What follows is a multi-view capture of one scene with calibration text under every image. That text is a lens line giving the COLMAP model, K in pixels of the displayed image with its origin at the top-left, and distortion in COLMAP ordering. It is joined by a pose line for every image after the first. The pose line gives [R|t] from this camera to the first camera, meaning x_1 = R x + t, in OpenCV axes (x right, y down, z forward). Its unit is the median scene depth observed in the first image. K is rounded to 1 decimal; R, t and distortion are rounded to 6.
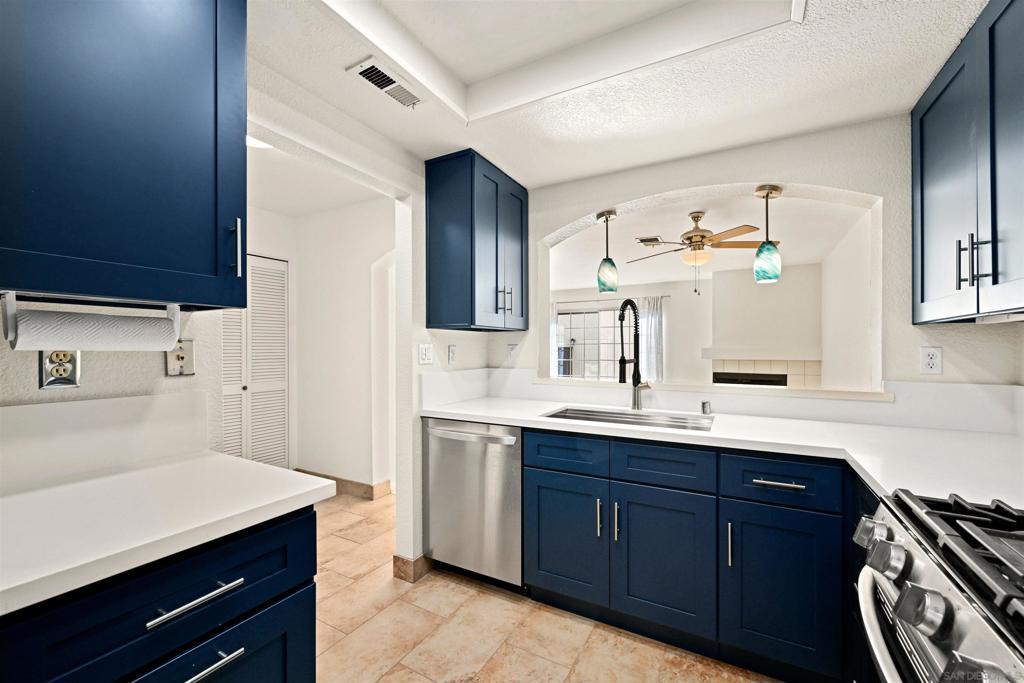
lens RADIAL K [[412.5, 0, 511.5], [0, 412.5, 348.5], [0, 0, 1]] dist [0.000123, -0.000033]
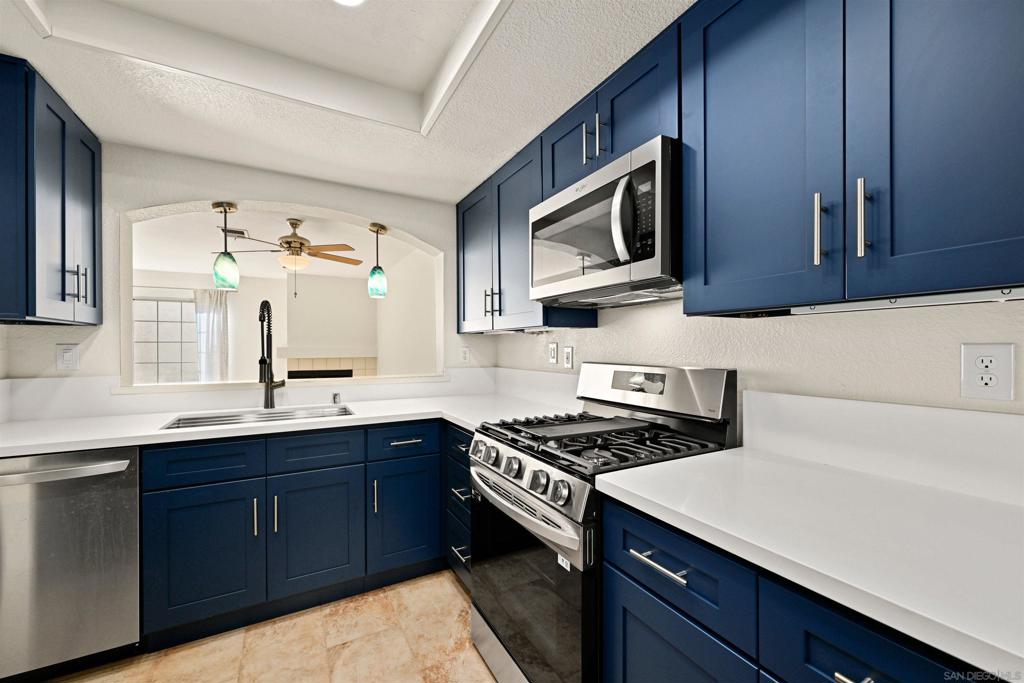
lens RADIAL K [[412.5, 0, 509.9], [0, 412.5, 345.4], [0, 0, 1]] dist [0.000123, -0.000033]
pose [[0.536735, 0.001675, 0.843749, -0.246557], [0.002816, 0.999989, -0.003776, -0.002475], [-0.843746, 0.004402, 0.536724, -0.052835]]
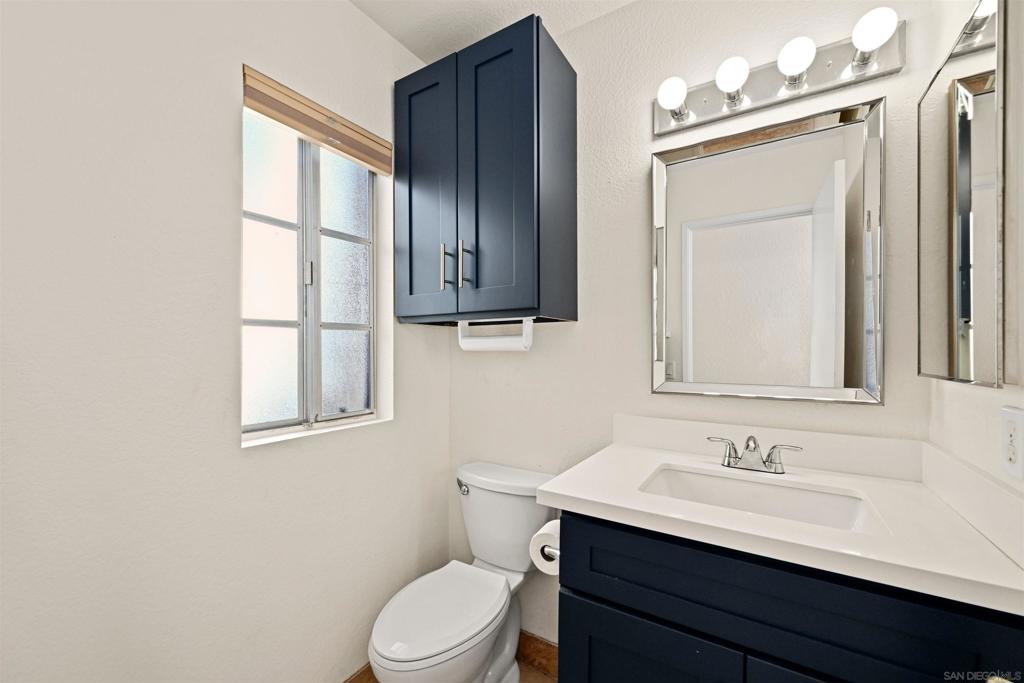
lens RADIAL K [[412.5, 0, 512.1], [0, 412.5, 345.0], [0, 0, 1]] dist [0.000123, -0.000033]
pose [[0.044563, 0.005510, 0.998991, -0.012690], [-0.000823, 0.999985, -0.005479, 0.006681], [-0.999006, -0.000578, 0.044567, 0.438678]]
